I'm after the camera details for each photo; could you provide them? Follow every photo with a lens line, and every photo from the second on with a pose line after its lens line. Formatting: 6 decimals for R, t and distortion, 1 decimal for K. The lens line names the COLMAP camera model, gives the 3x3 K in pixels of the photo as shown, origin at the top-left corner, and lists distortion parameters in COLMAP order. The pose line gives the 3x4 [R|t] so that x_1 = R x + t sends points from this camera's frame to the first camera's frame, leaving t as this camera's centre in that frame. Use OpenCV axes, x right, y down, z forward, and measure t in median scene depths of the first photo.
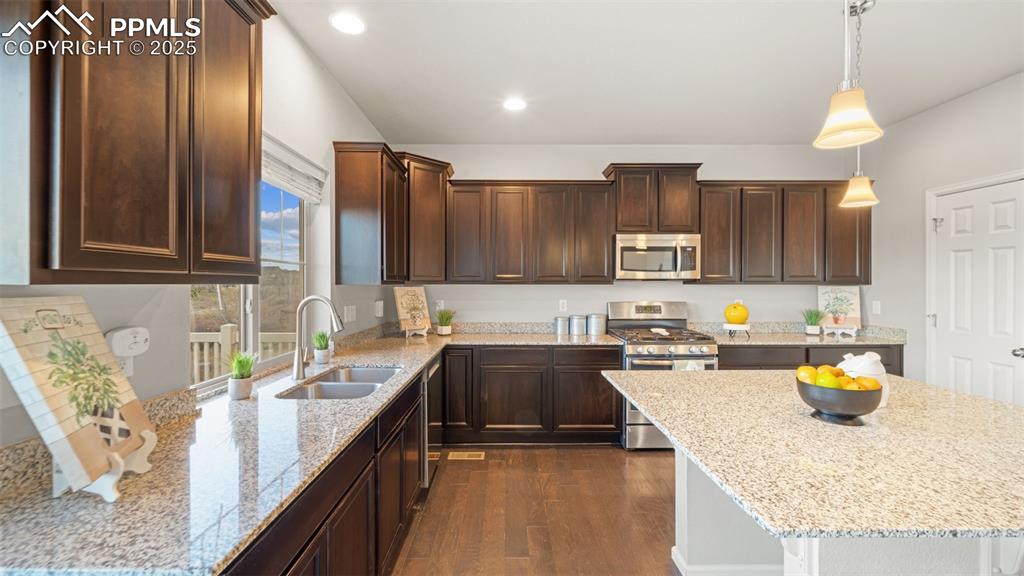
lens RADIAL K [[414.5, 0, 508.8], [0, 414.5, 285.4], [0, 0, 1]] dist [0.000385, 0.000081]
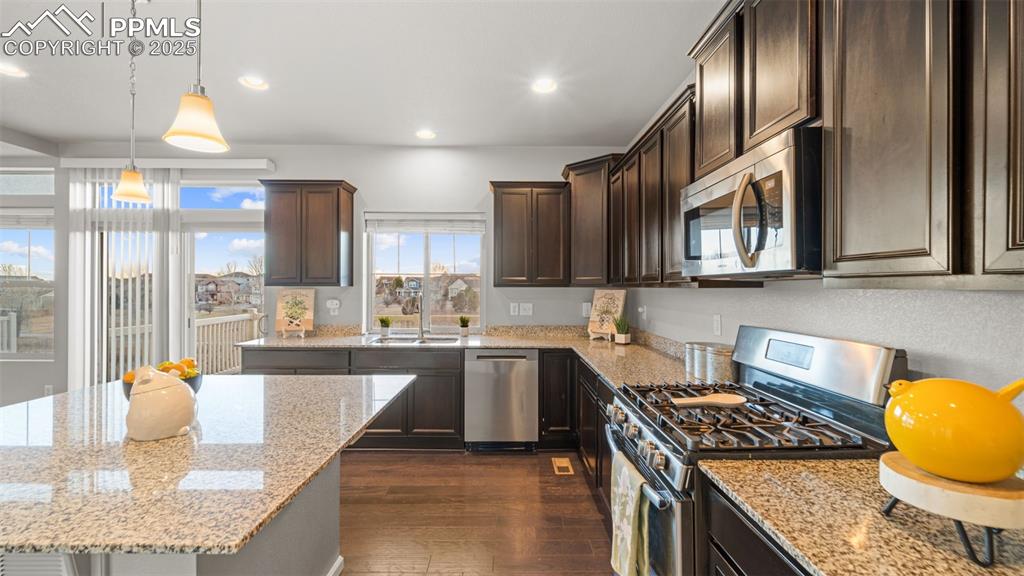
lens RADIAL K [[414.5, 0, 508.8], [0, 414.5, 285.4], [0, 0, 1]] dist [0.000385, 0.000081]
pose [[0.004009, -0.004015, -0.999984, 0.759869], [-0.008007, 0.999960, -0.004047, -0.001268], [0.999960, 0.008023, 0.003977, 0.768138]]
